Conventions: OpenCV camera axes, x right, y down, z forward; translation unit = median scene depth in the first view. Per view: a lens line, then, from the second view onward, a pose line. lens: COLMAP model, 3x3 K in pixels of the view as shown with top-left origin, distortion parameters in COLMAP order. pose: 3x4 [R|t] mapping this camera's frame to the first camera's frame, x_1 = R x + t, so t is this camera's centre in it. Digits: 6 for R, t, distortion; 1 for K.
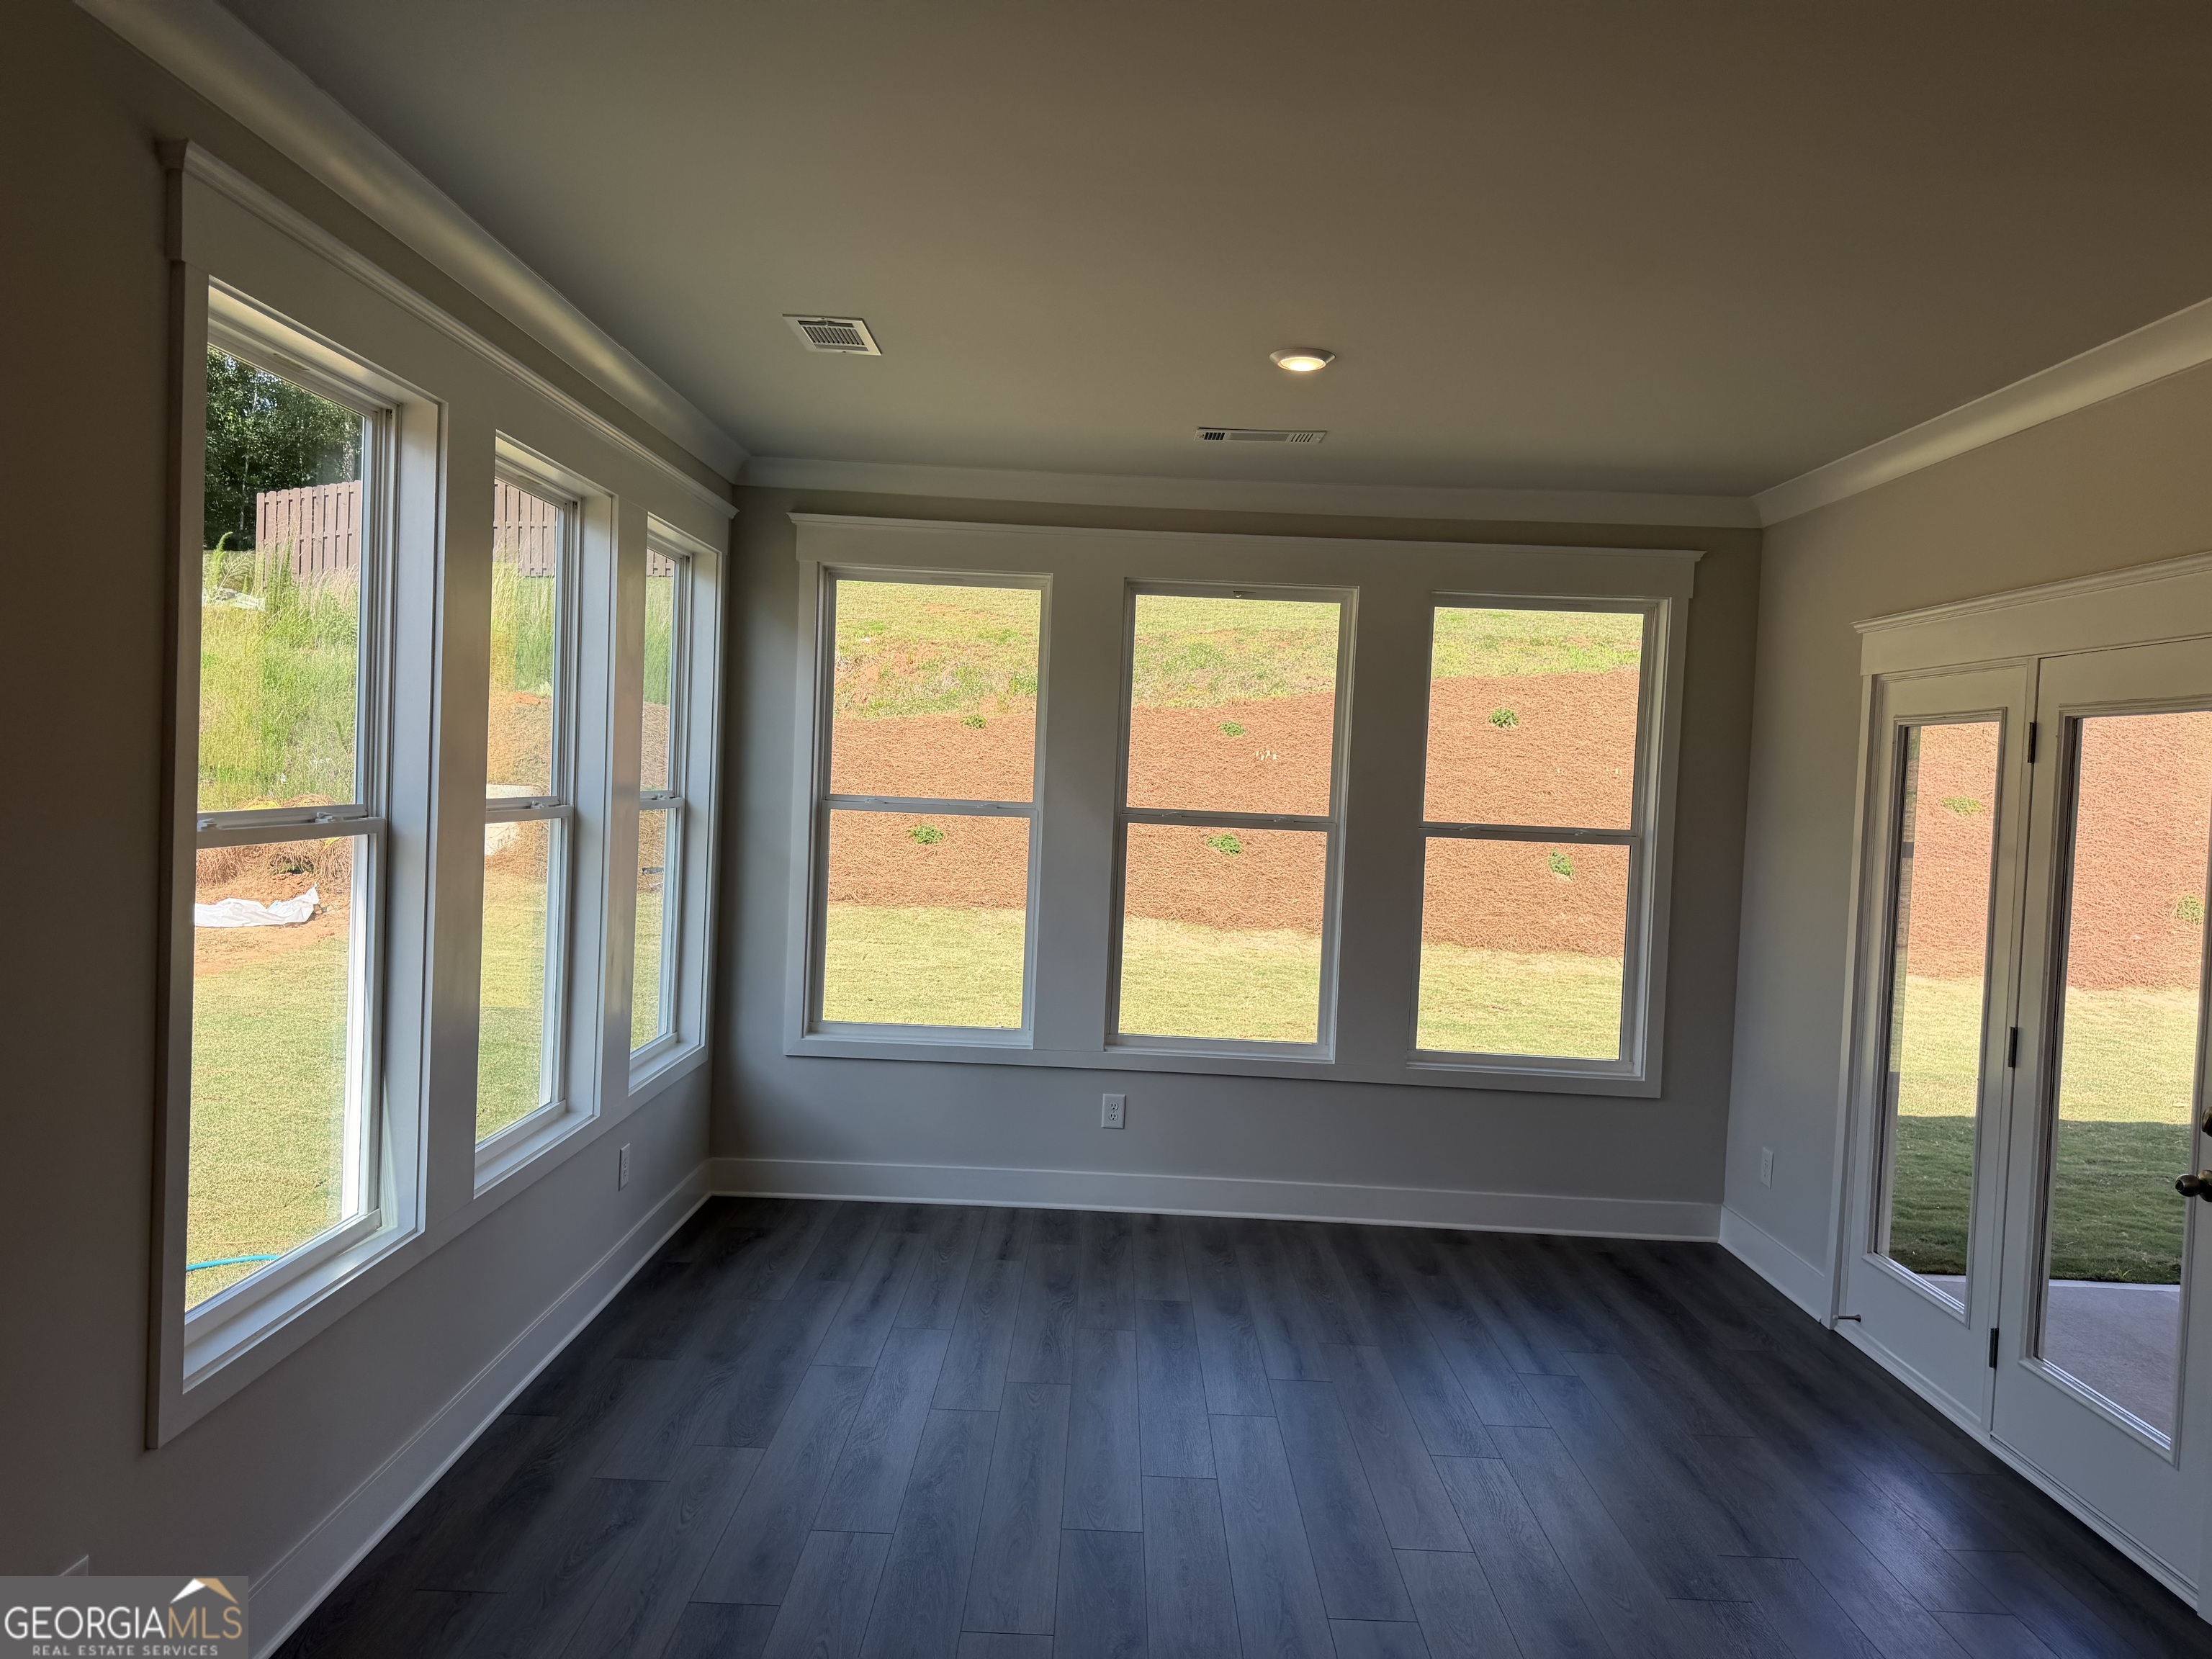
lens RADIAL K [[1198.9, 0, 1106.0], [0, 1198.9, 829.5], [0, 0, 1]] dist [0.082206, -0.000099]
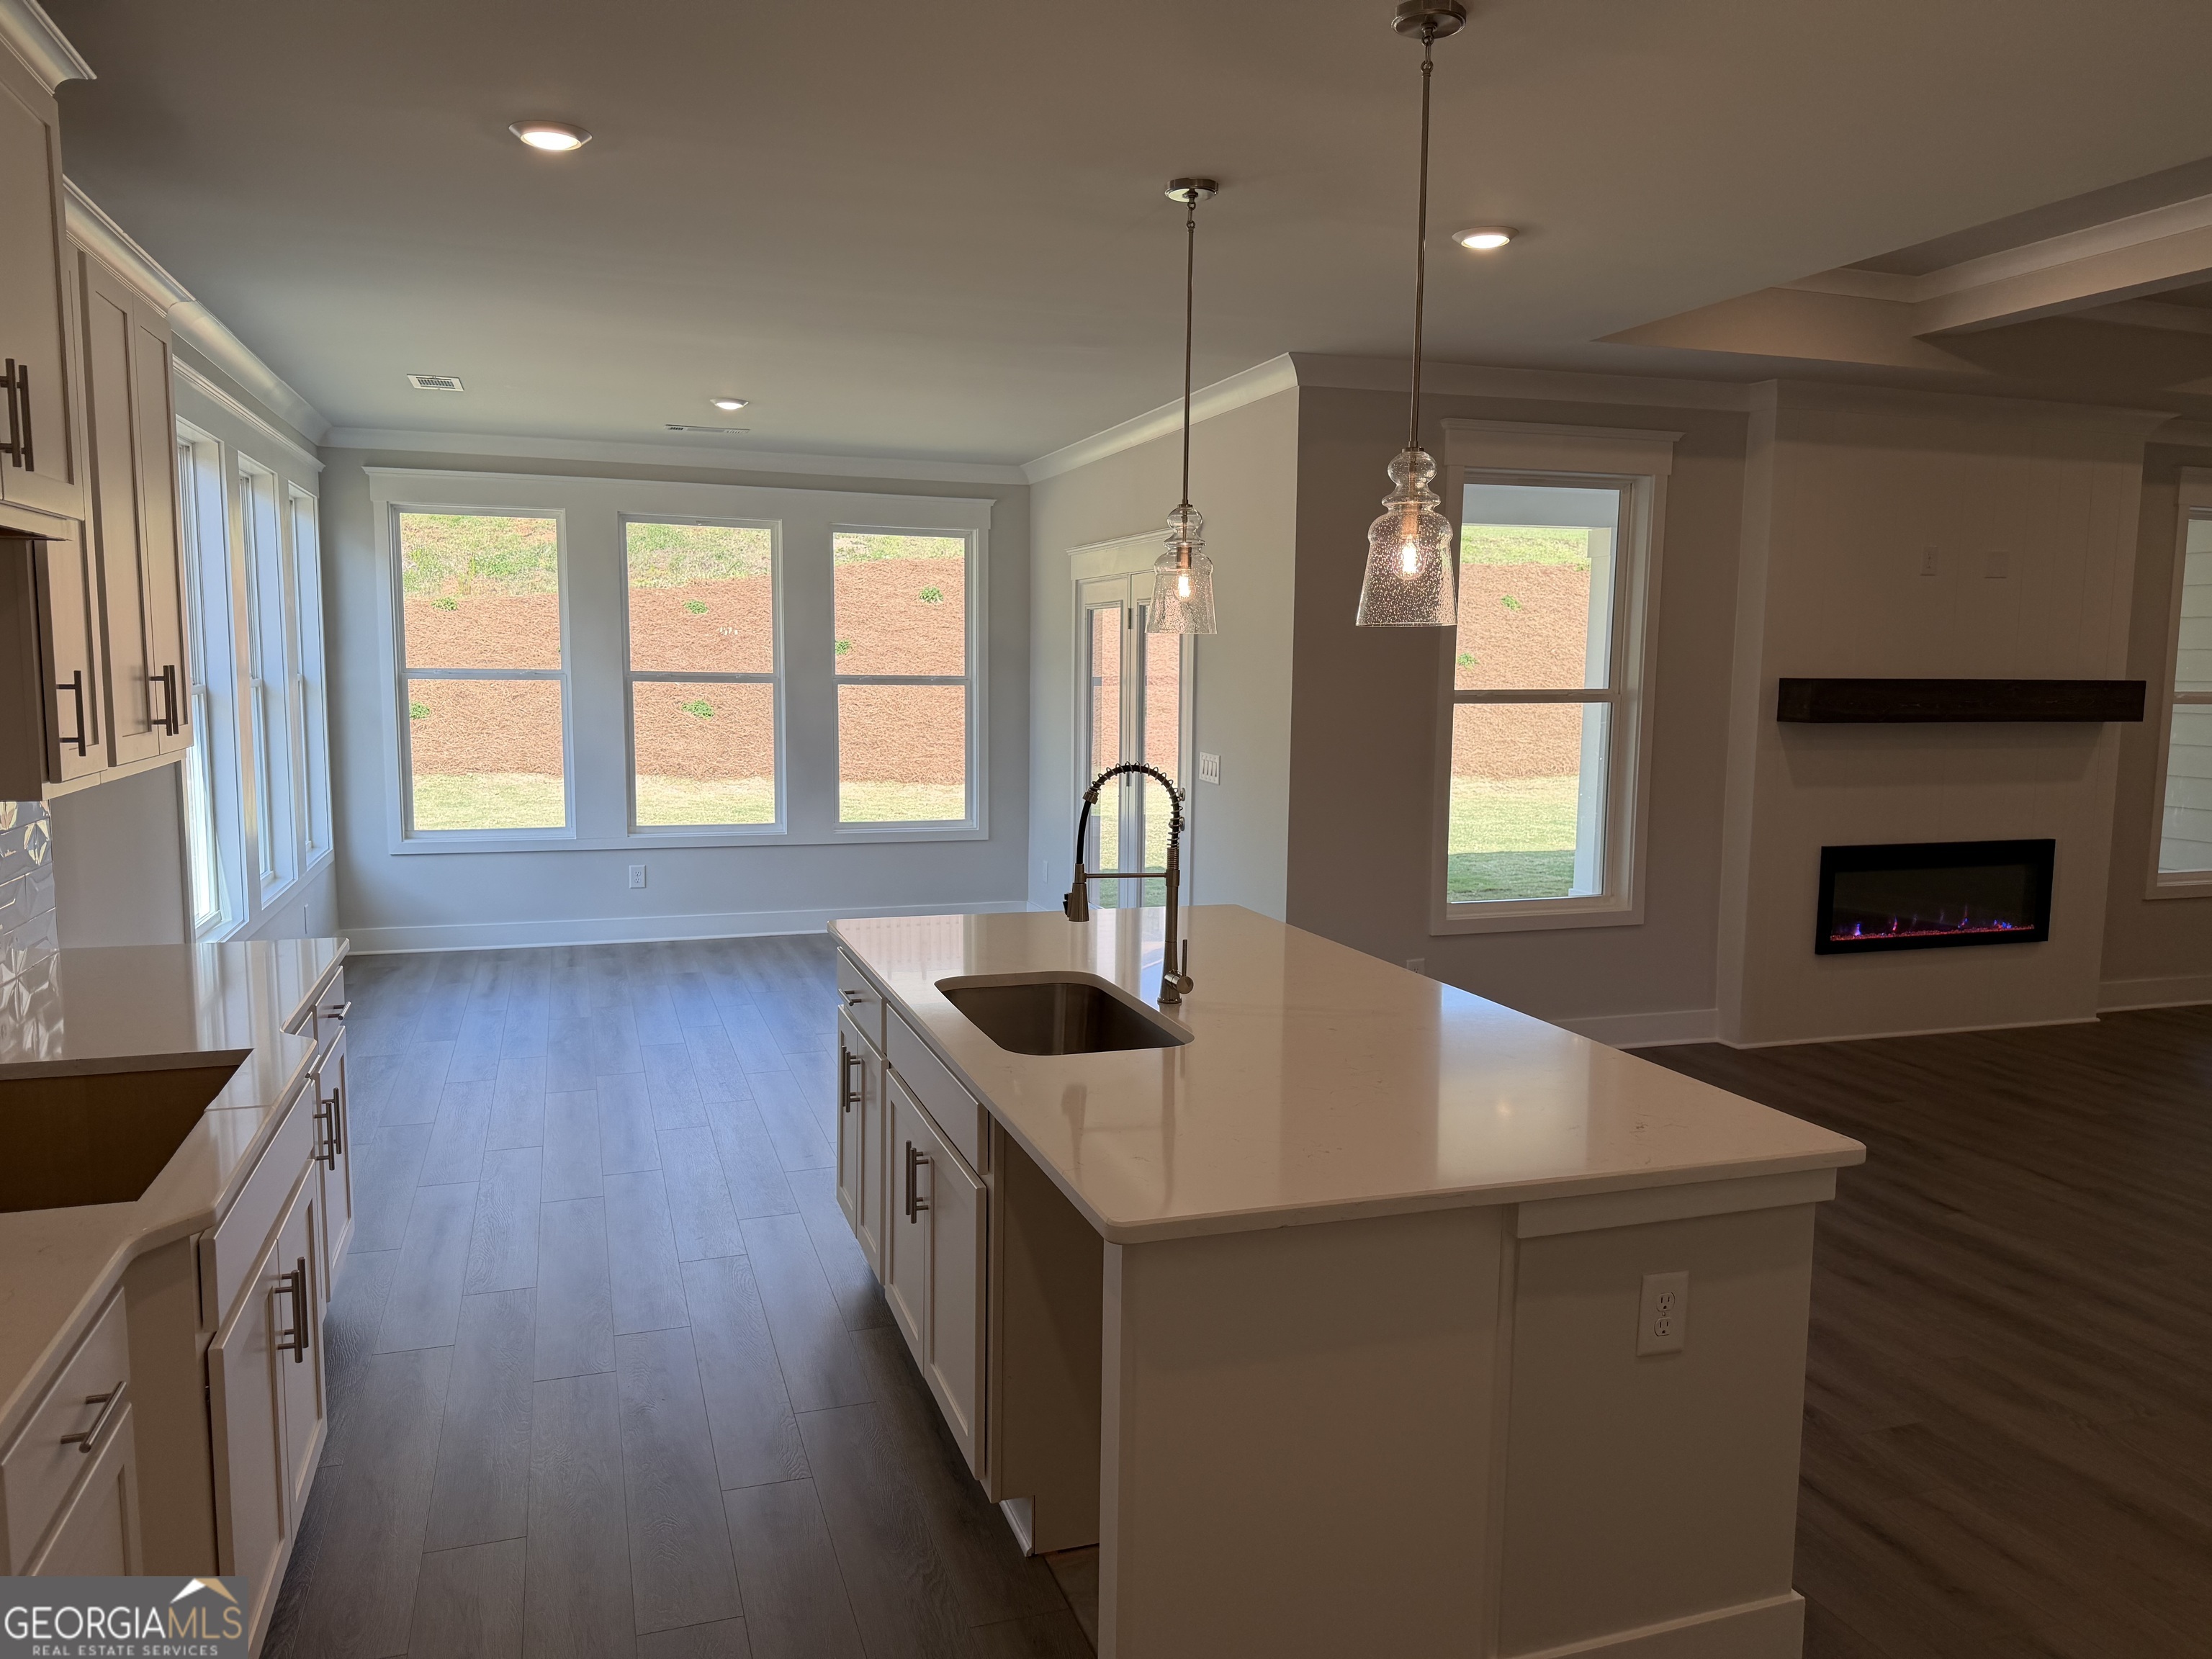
lens RADIAL K [[1537.6, 0, 1106.0], [0, 1537.6, 829.5], [0, 0, 1]] dist [0.164545, -0.339556]
pose [[0.933655, -0.072066, 0.350850, -0.122866], [0.047068, 0.995741, 0.079277, 0.050778], [-0.355068, -0.057503, 0.933070, -0.987686]]
